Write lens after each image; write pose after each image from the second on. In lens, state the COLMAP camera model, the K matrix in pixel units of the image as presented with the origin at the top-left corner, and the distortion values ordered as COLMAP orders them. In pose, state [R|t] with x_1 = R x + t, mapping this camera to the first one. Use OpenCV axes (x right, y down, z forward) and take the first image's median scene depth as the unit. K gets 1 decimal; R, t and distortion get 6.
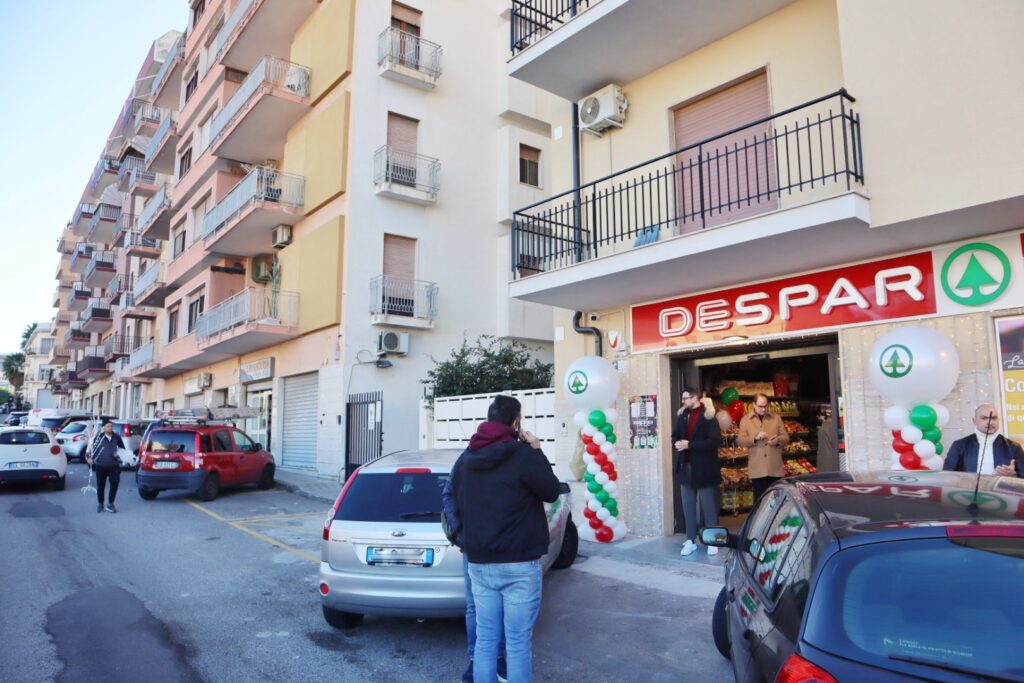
lens RADIAL K [[717.6, 0, 512.0], [0, 717.6, 341.5], [0, 0, 1]] dist [-0.125418, 0.084642]
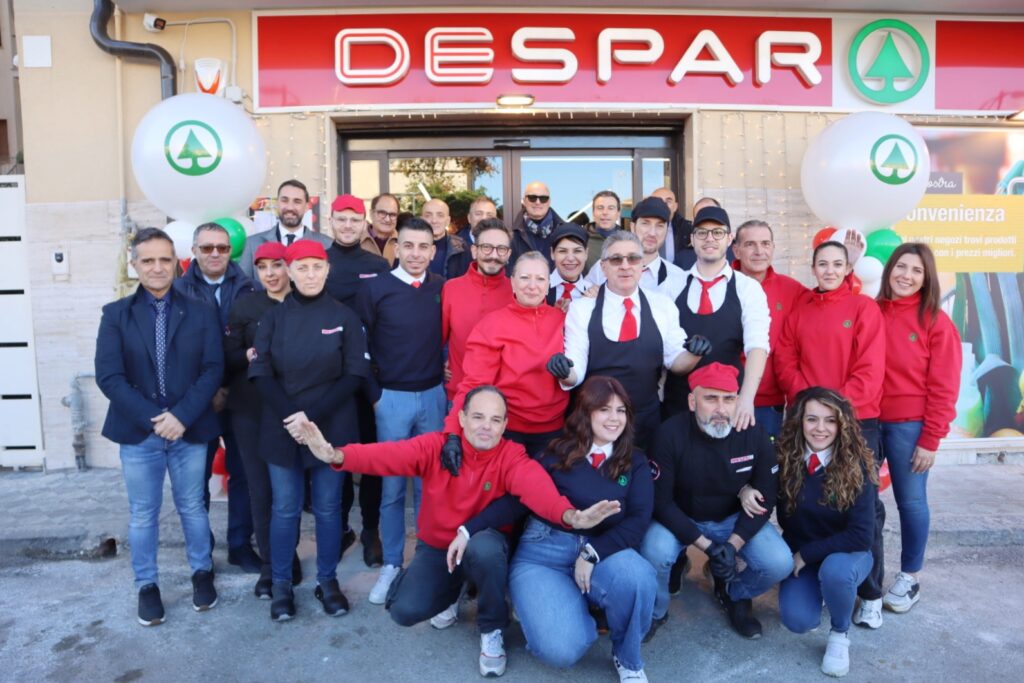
lens RADIAL K [[723.0, 0, 514.4], [0, 723.0, 343.0], [0, 0, 1]] dist [-0.126864, 0.079363]
pose [[0.584491, -0.073901, 0.808028, -0.140473], [-0.093548, 0.983066, 0.157578, 0.085879], [-0.805990, -0.167692, 0.567680, 0.588182]]
